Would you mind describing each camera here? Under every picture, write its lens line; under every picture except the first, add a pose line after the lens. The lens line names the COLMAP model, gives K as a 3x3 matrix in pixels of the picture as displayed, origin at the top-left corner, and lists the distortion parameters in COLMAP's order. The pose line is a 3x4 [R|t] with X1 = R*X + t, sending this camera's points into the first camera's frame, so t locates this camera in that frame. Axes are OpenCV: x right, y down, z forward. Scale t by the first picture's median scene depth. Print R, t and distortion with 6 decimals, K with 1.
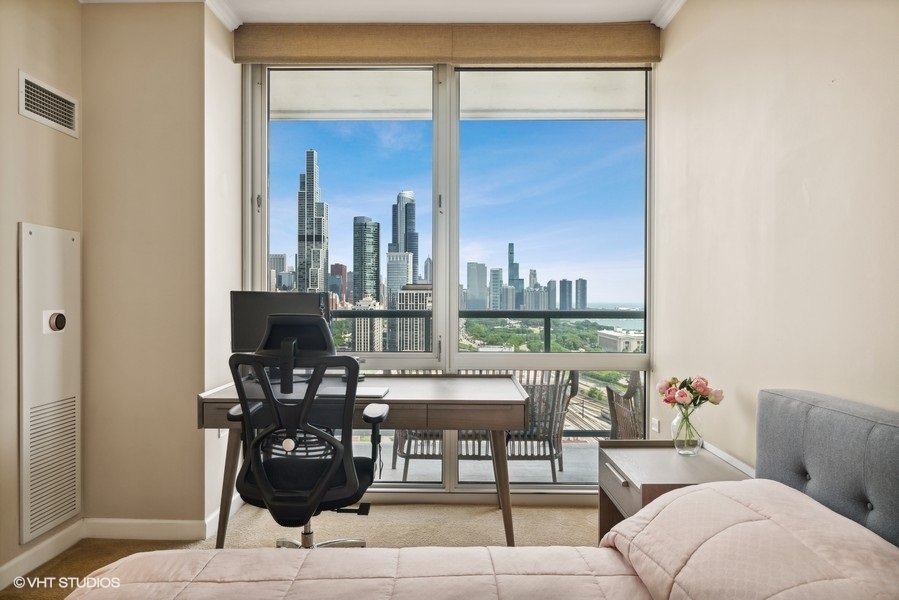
lens RADIAL K [[586.3, 0, 454.1], [0, 586.3, 299.3], [0, 0, 1]] dist [0.007941, -0.000744]
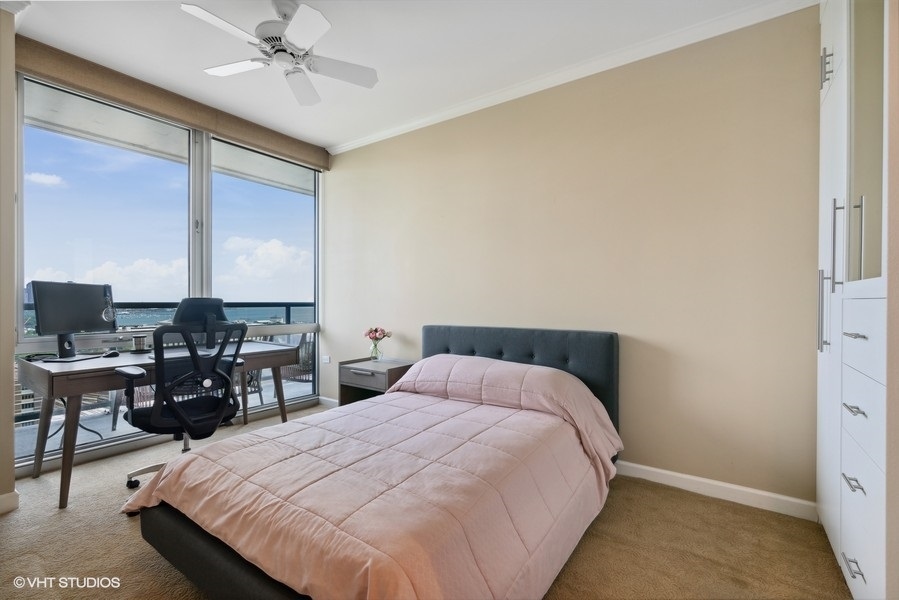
lens RADIAL K [[405.1, 0, 448.0], [0, 405.1, 300.3], [0, 0, 1]] dist [-0.005283, 0.001408]
pose [[0.566030, -0.000348, 0.824384, -0.797330], [0.006679, 0.999969, -0.004164, 0.042374], [-0.824357, 0.007864, 0.566015, -0.105277]]
